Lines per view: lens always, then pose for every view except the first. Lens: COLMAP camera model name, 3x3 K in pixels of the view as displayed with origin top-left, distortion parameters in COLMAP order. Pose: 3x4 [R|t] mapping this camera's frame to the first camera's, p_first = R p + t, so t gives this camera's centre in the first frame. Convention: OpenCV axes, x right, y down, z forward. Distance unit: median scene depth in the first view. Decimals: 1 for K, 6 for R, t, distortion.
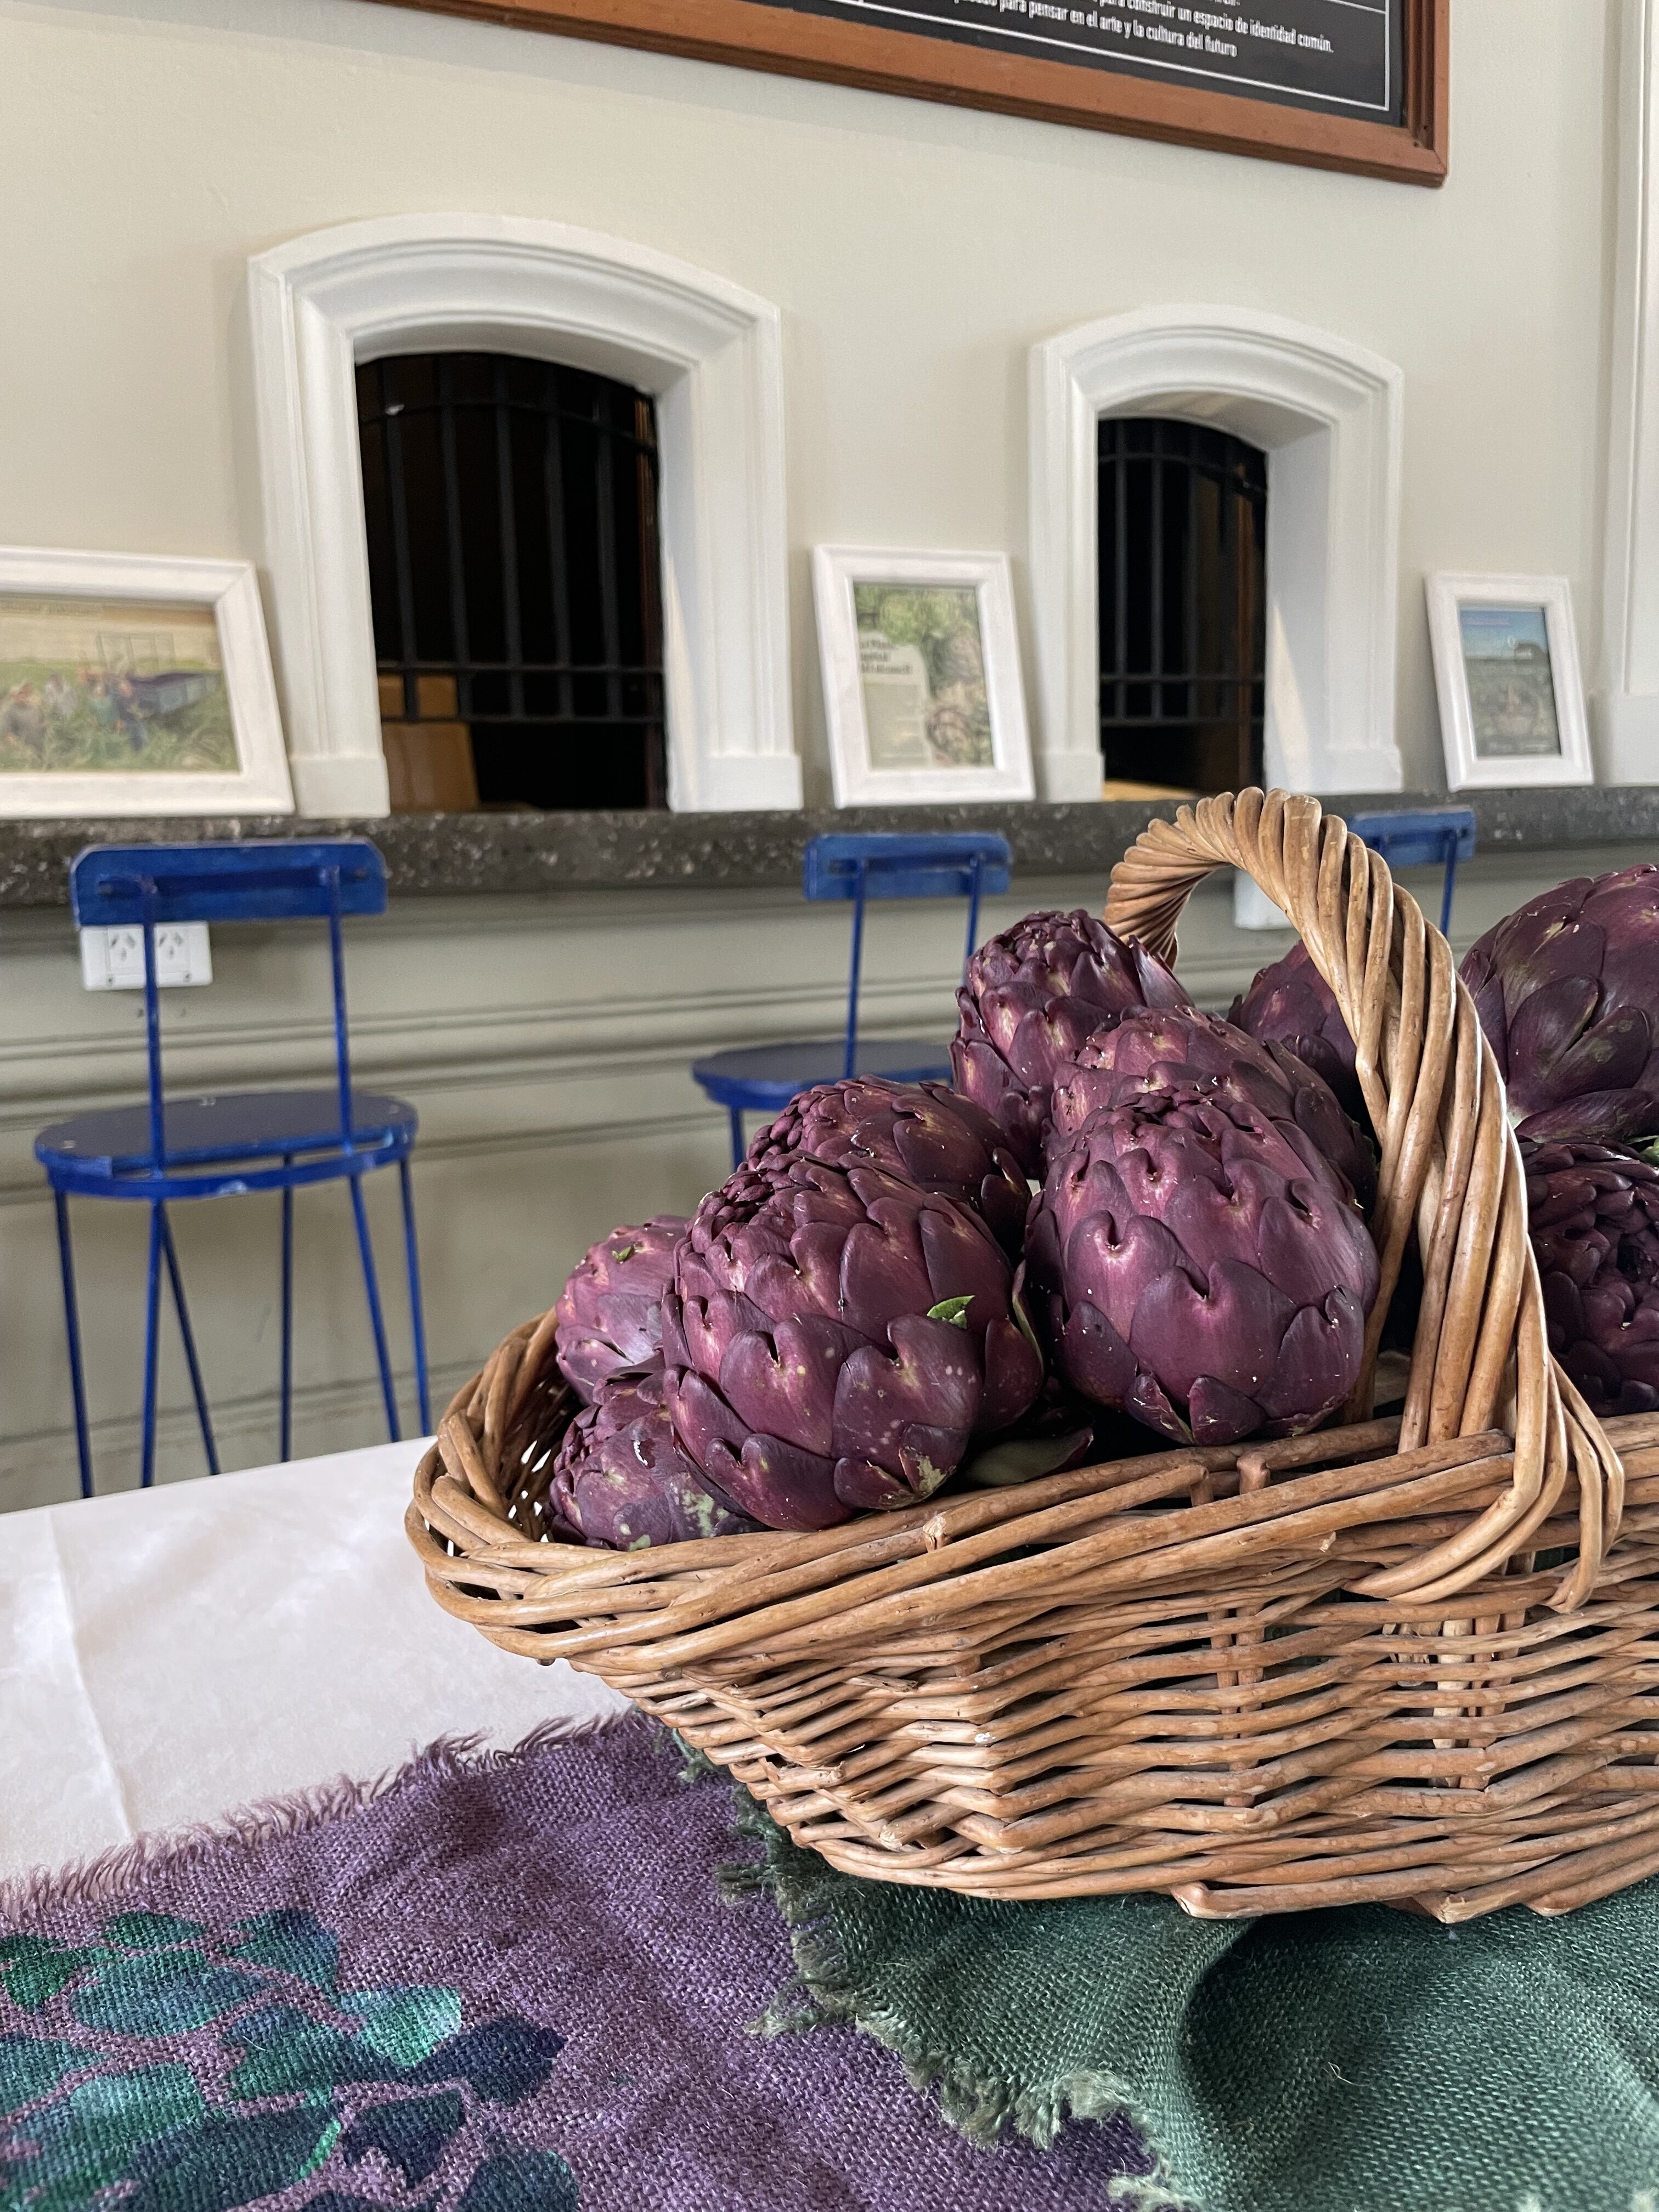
lens RADIAL K [[1695.5, 0, 829.5], [0, 1695.5, 1105.6], [0, 0, 1]] dist [0.002230, -0.003749]
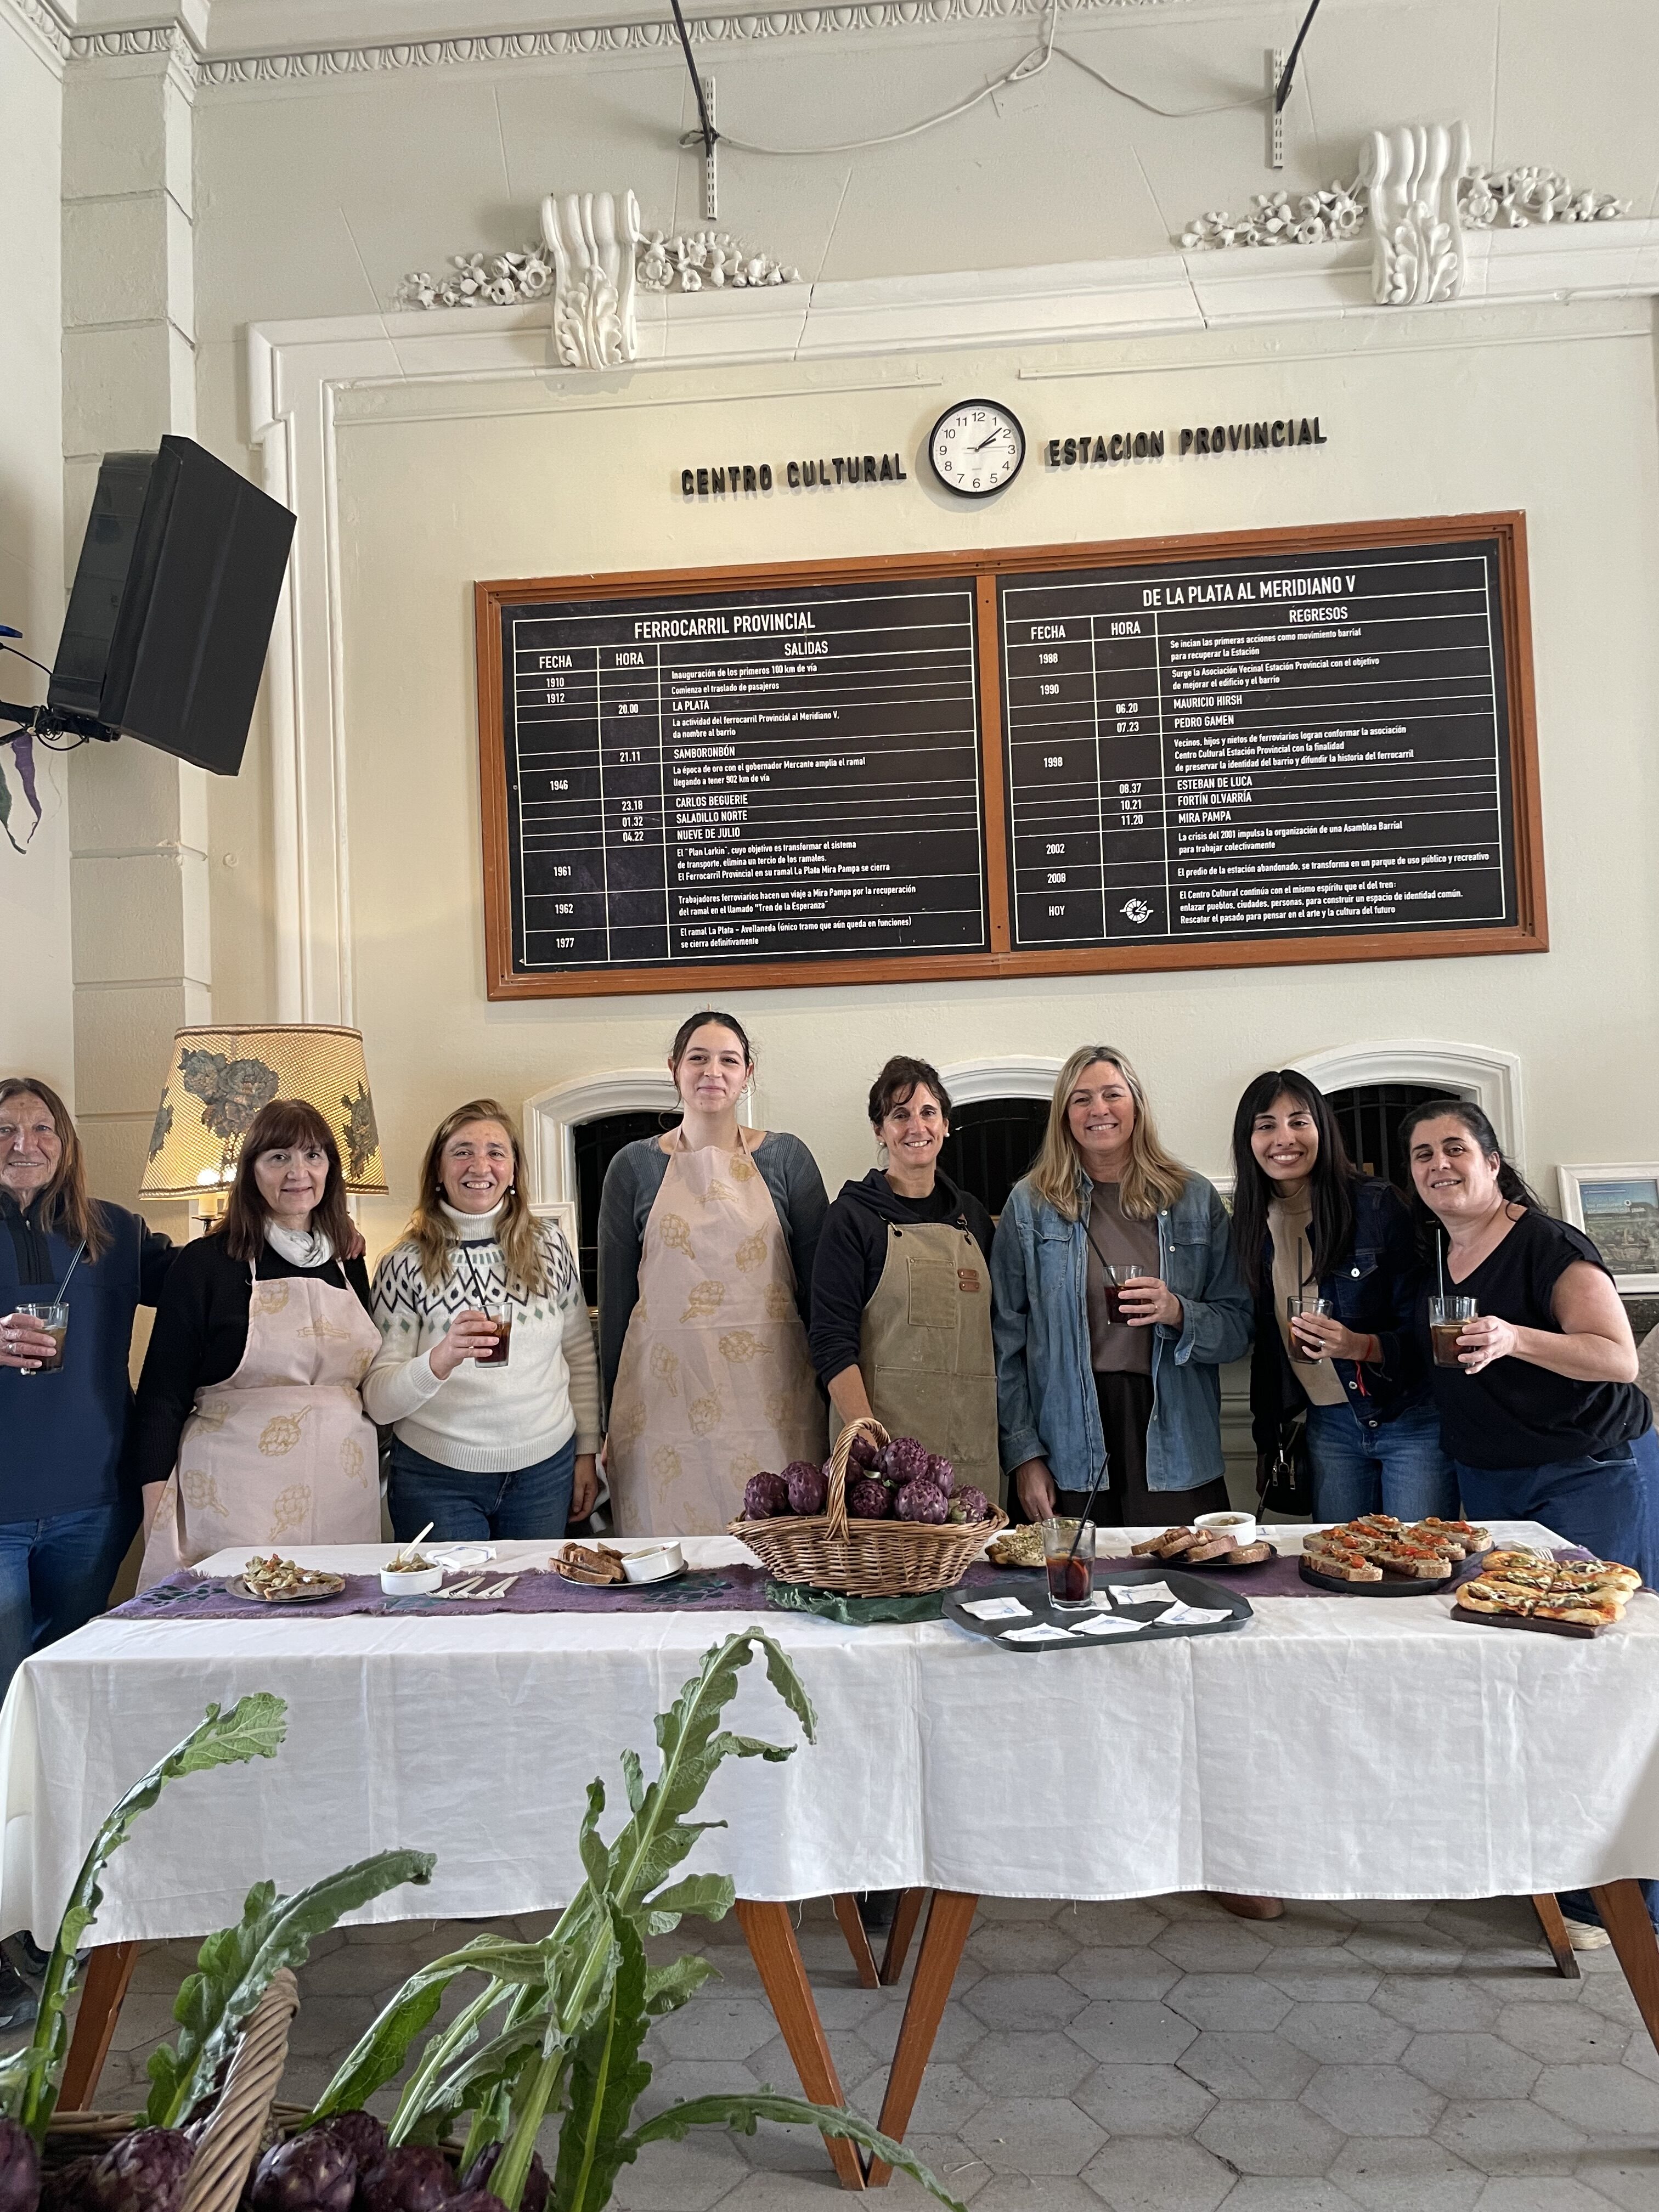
lens RADIAL K [[1695.5, 0, 819.2], [0, 1695.5, 1104.1], [0, 0, 1]] dist [0.002230, -0.003749]
pose [[0.862531, -0.019763, -0.505618, 0.625647], [-0.069009, 0.985306, -0.156234, -0.067568], [0.501276, 0.169649, 0.848494, -0.871713]]
